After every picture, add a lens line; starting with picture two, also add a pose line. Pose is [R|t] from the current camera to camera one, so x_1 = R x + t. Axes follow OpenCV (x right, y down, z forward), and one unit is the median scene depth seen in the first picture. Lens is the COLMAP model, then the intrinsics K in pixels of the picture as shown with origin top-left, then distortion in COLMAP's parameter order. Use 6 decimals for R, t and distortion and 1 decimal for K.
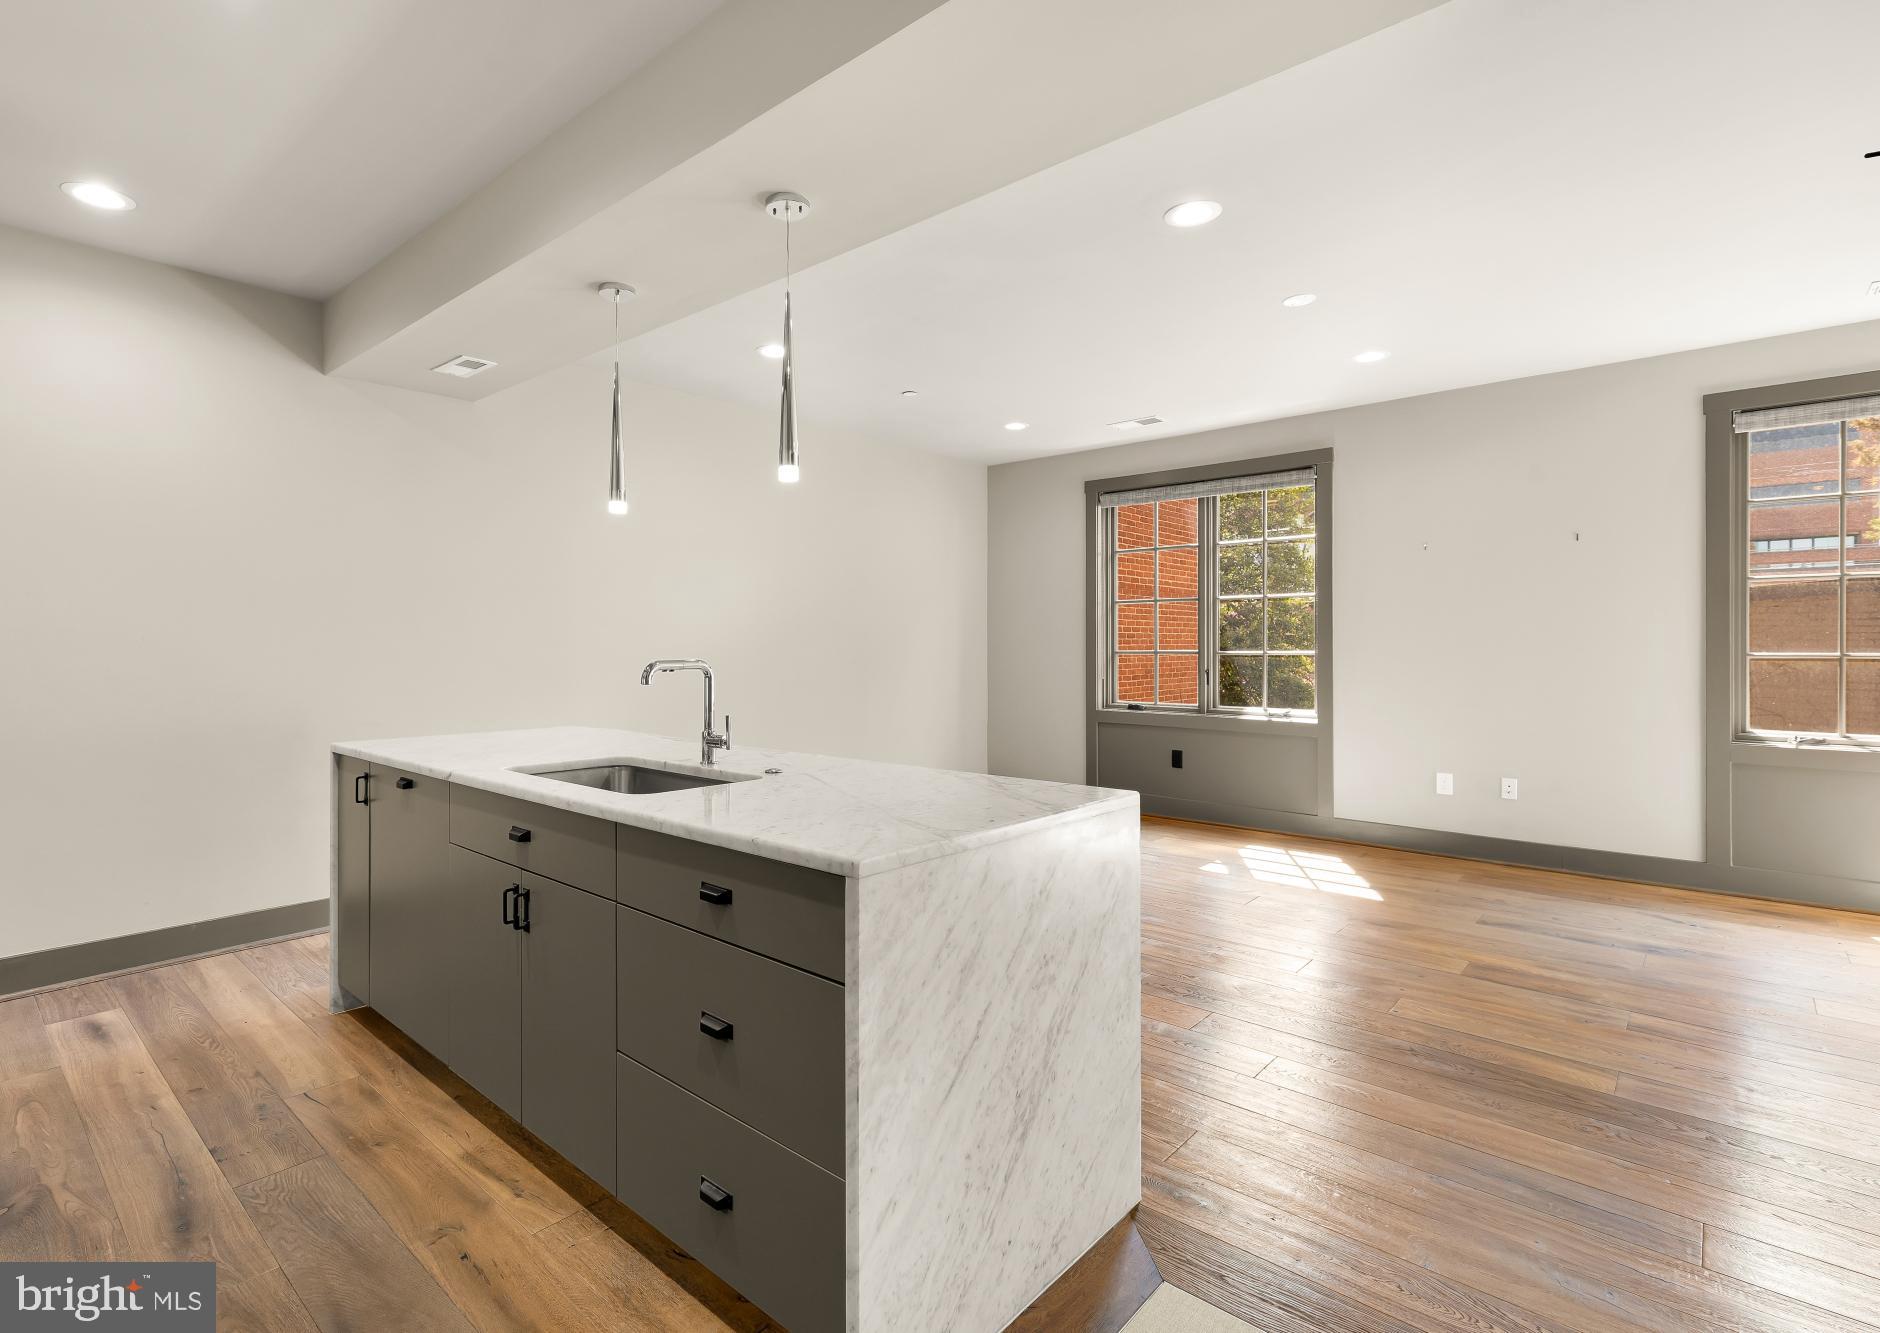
lens RADIAL K [[911.0, 0, 895.5], [0, 911.0, 648.8], [0, 0, 1]] dist [0.001945, 0.000356]
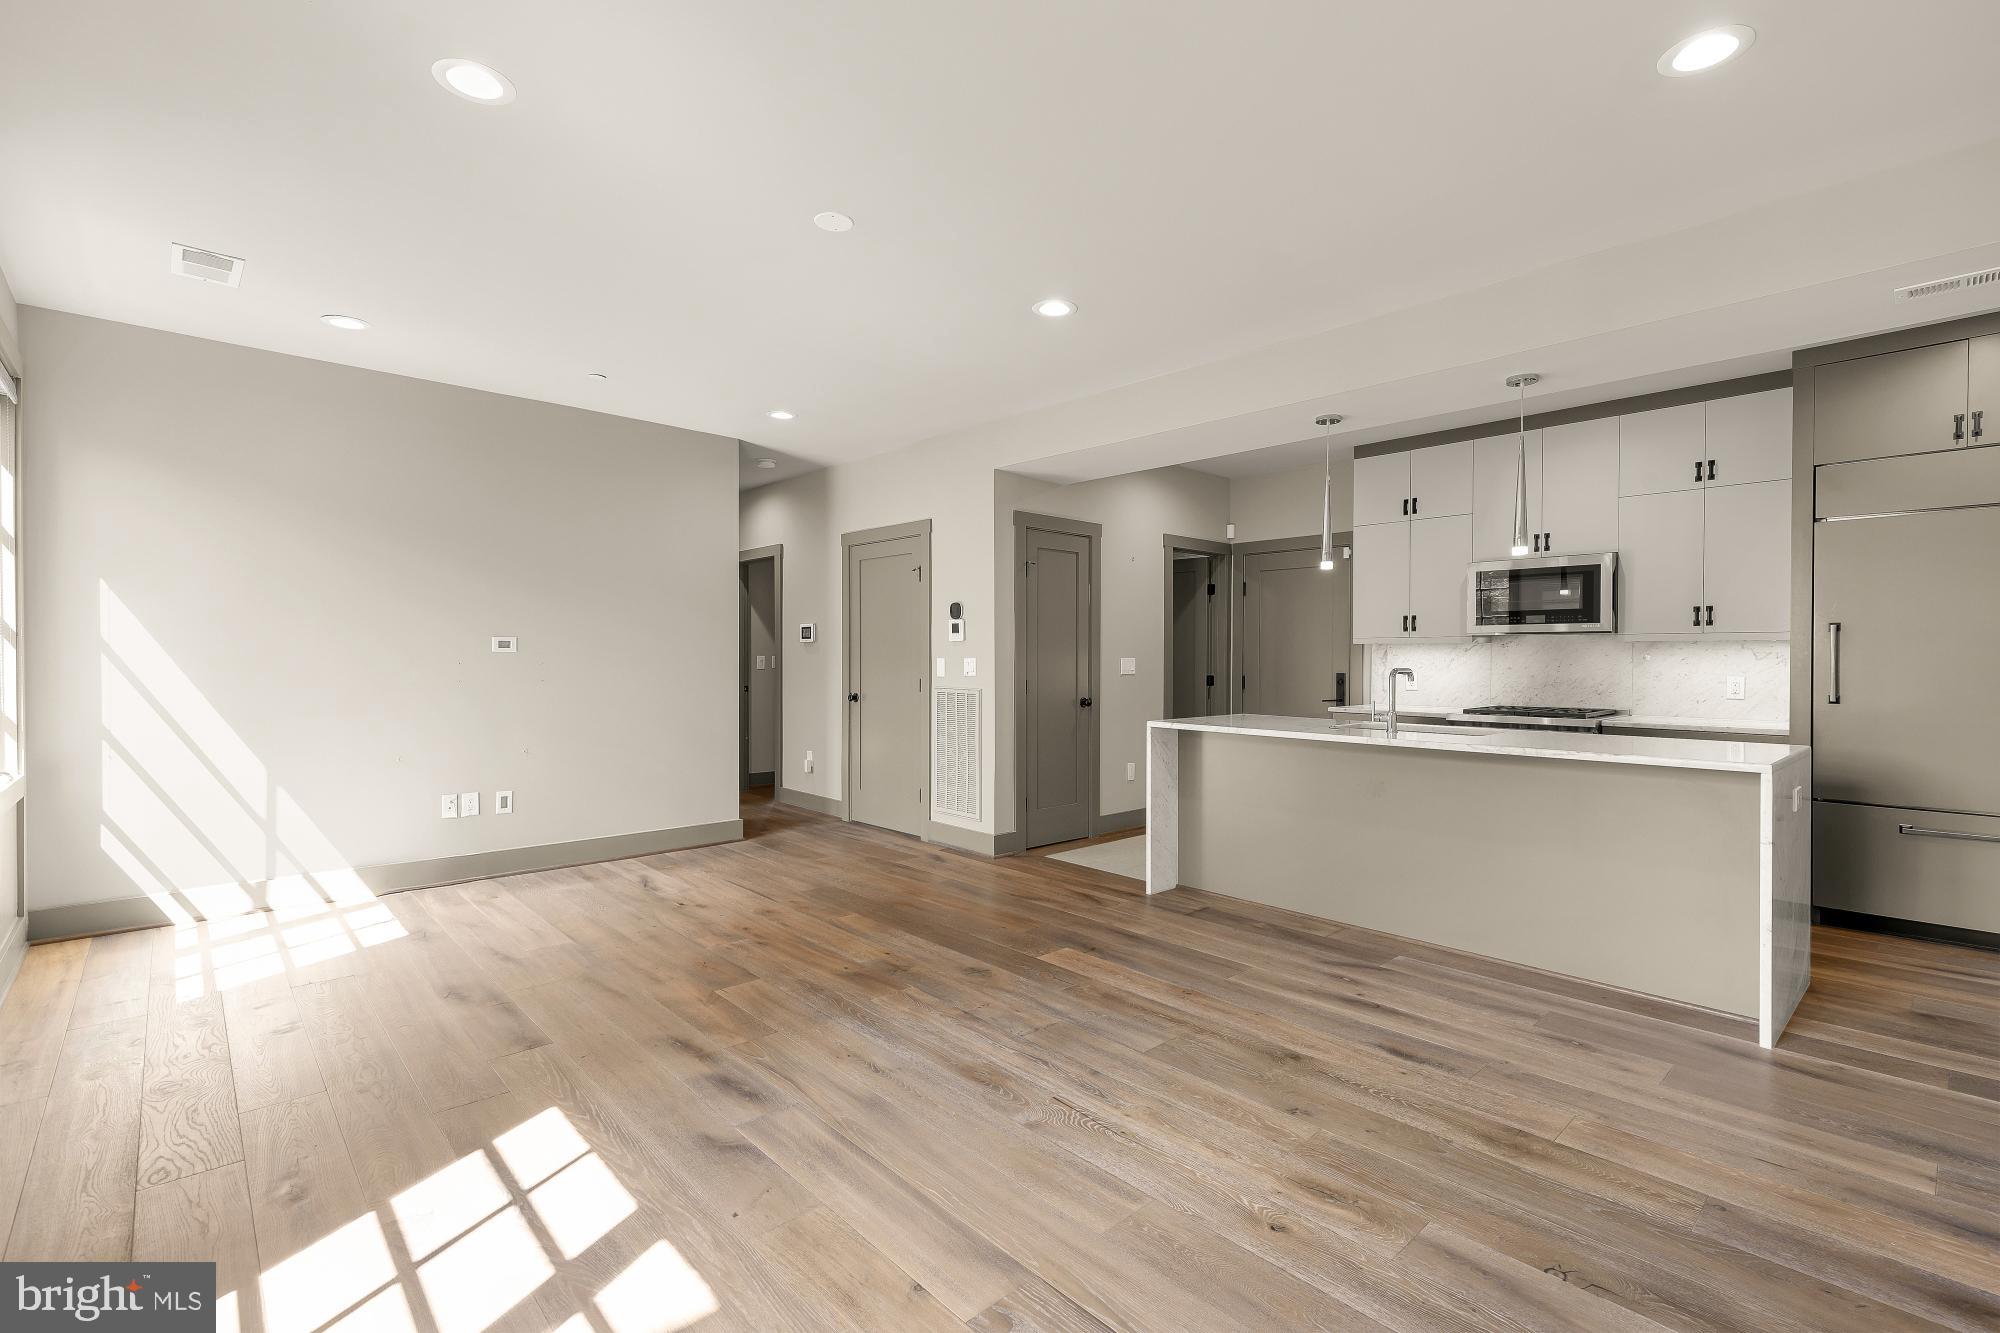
lens RADIAL K [[900.3, 0, 1009.0], [0, 900.3, 660.4], [0, 0, 1]] dist [0.010295, -0.002300]
pose [[-0.996304, -0.001274, 0.085892, 0.308237], [-0.000586, 0.999967, 0.008043, -0.012854], [-0.085899, 0.007963, -0.996272, 2.440774]]
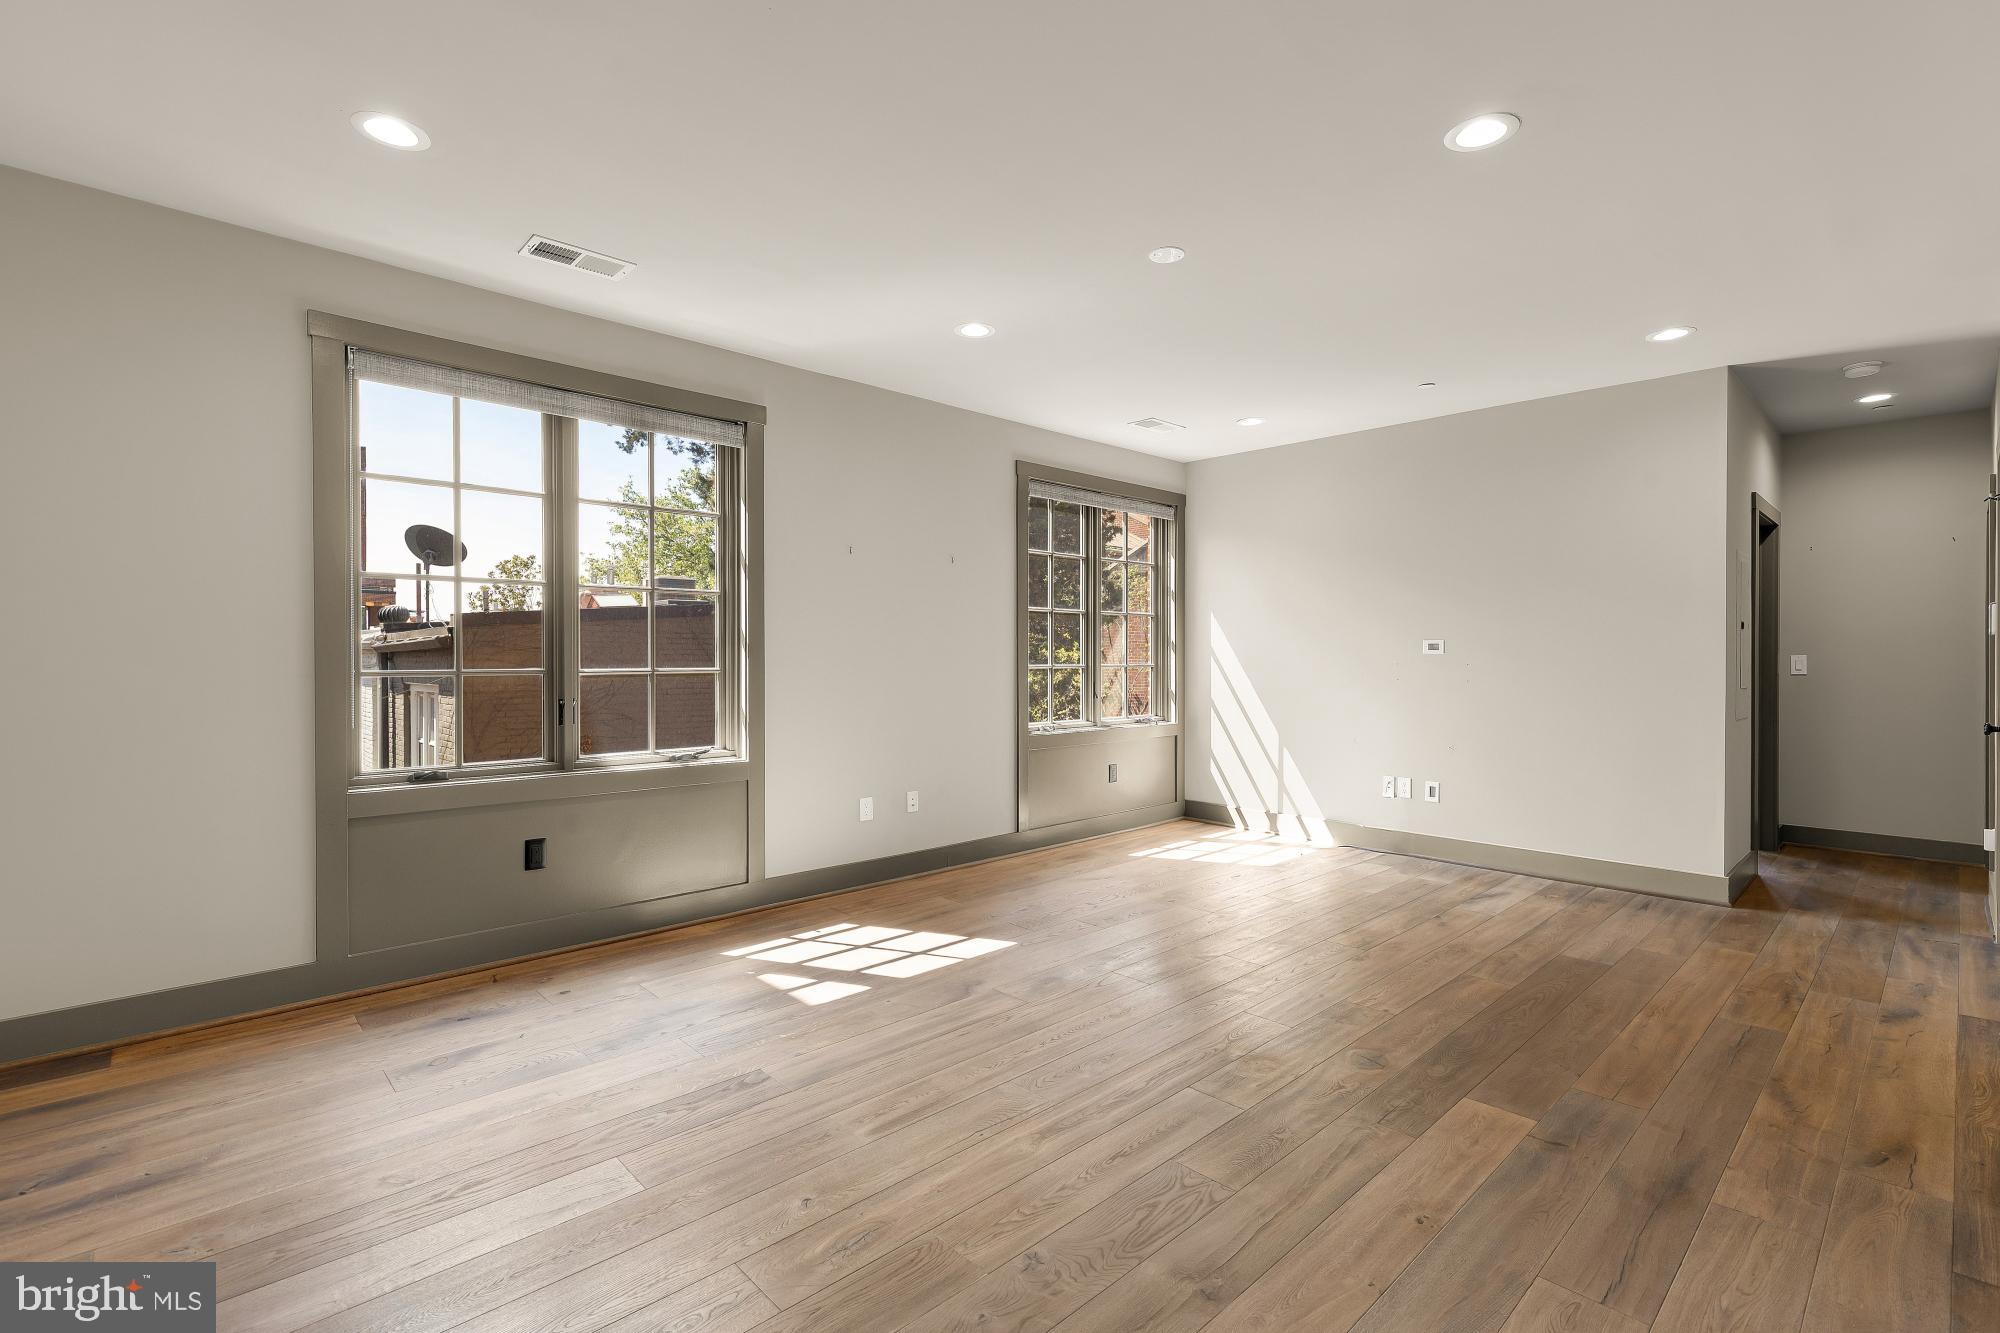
lens RADIAL K [[900.3, 0, 1007.8], [0, 900.3, 663.9], [0, 0, 1]] dist [0.010295, -0.002300]
pose [[0.072027, -0.007853, 0.997372, -0.567680], [0.003590, 0.999965, 0.007615, -0.010792], [-0.997396, 0.003032, 0.072052, 1.502574]]
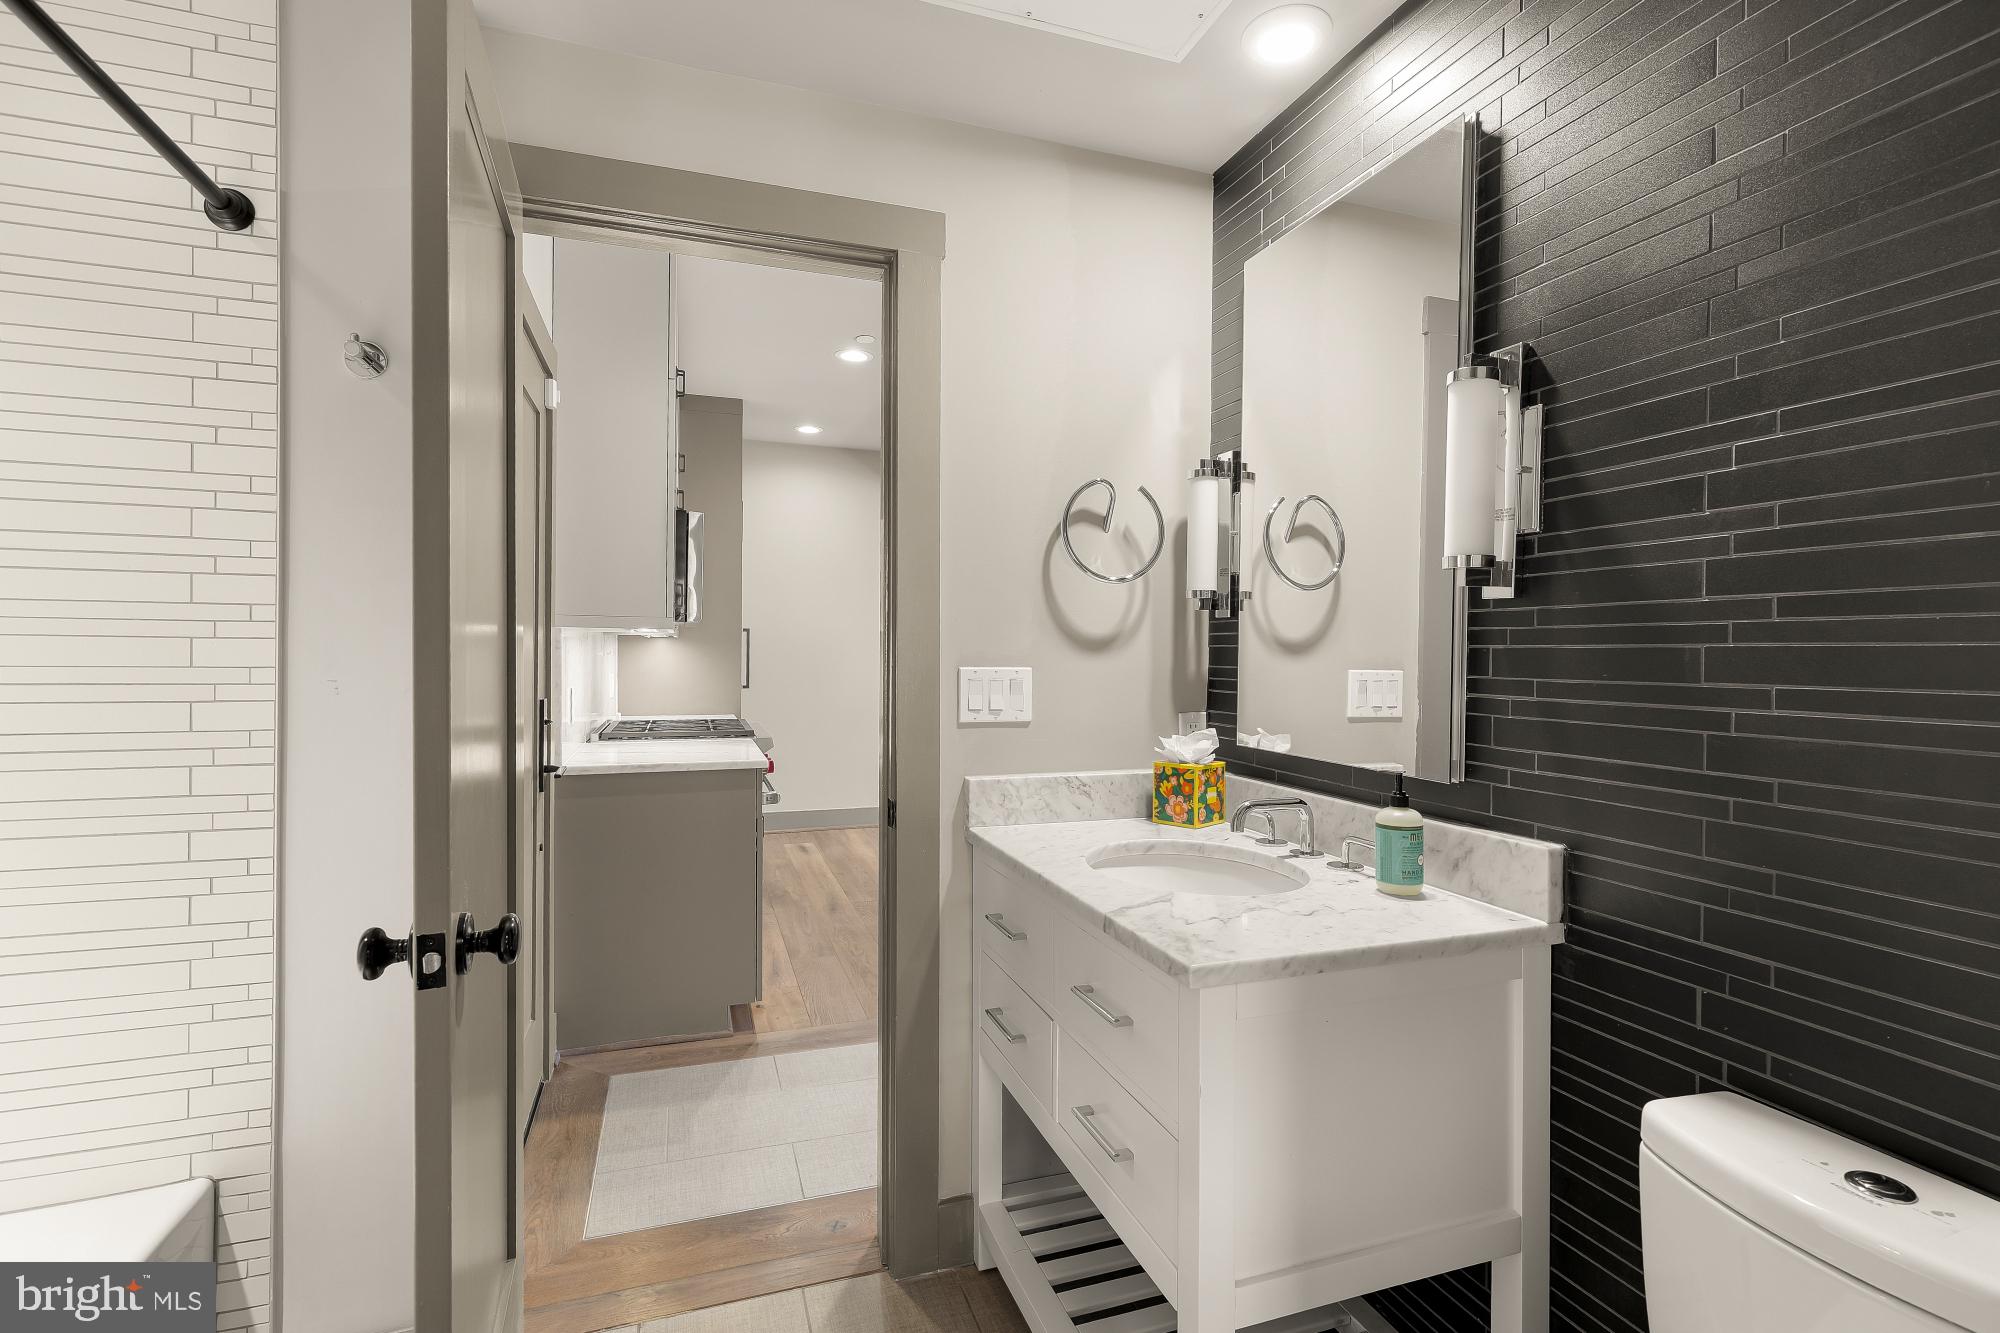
lens RADIAL K [[900.3, 0, 999.9], [0, 900.3, 660.0], [0, 0, 1]] dist [0.010295, -0.002300]
pose [[0.876715, 0.010300, -0.480900, 0.470572], [-0.010420, 0.999943, 0.002420, -0.005568], [0.480897, 0.002889, 0.876772, -0.552301]]
